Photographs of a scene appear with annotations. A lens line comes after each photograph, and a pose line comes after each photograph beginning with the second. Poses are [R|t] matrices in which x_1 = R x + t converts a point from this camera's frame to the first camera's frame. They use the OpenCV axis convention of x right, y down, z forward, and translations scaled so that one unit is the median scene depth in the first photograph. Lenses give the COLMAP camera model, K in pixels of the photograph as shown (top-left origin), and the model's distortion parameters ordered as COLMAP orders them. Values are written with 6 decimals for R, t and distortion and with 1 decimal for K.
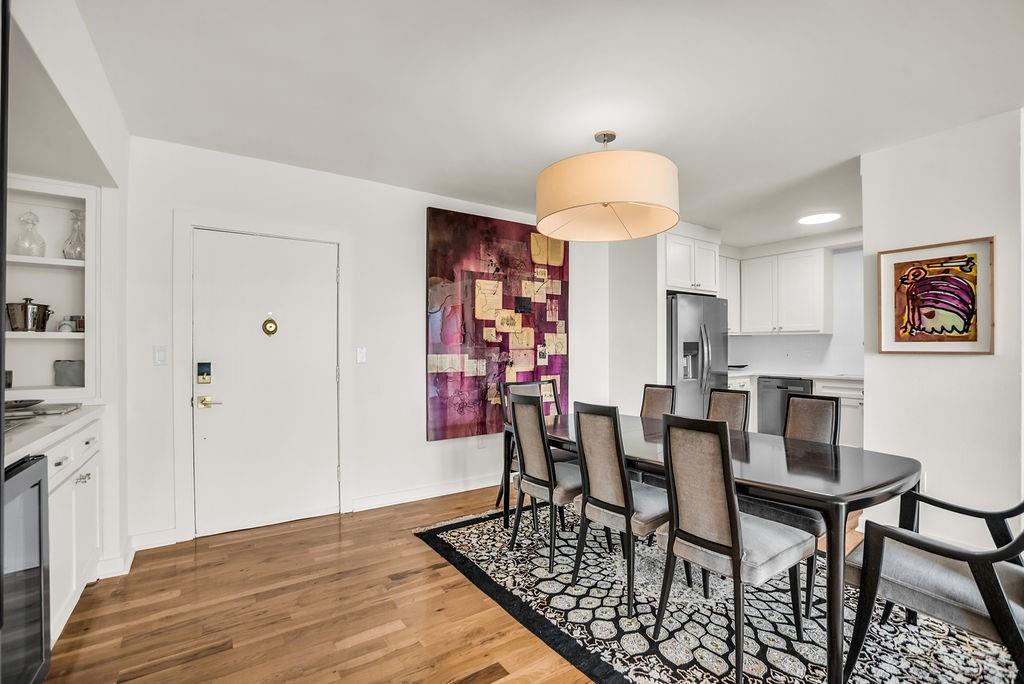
lens RADIAL K [[470.9, 0, 523.9], [0, 470.9, 341.9], [0, 0, 1]] dist [-0.024553, 0.008418]
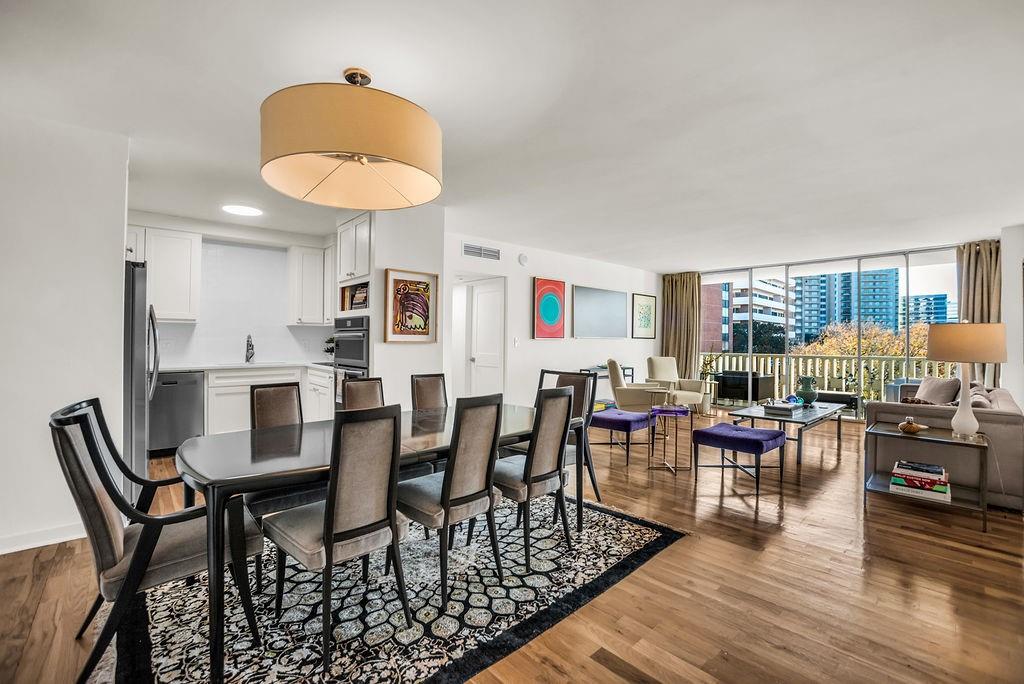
lens RADIAL K [[459.0, 0, 508.7], [0, 459.0, 340.6], [0, 0, 1]] dist [-0.002658, 0.001890]
pose [[-0.122433, -0.004682, 0.992466, -0.651464], [-0.016771, 0.999856, 0.002648, 0.009800], [-0.992335, -0.016320, -0.122494, 0.850467]]
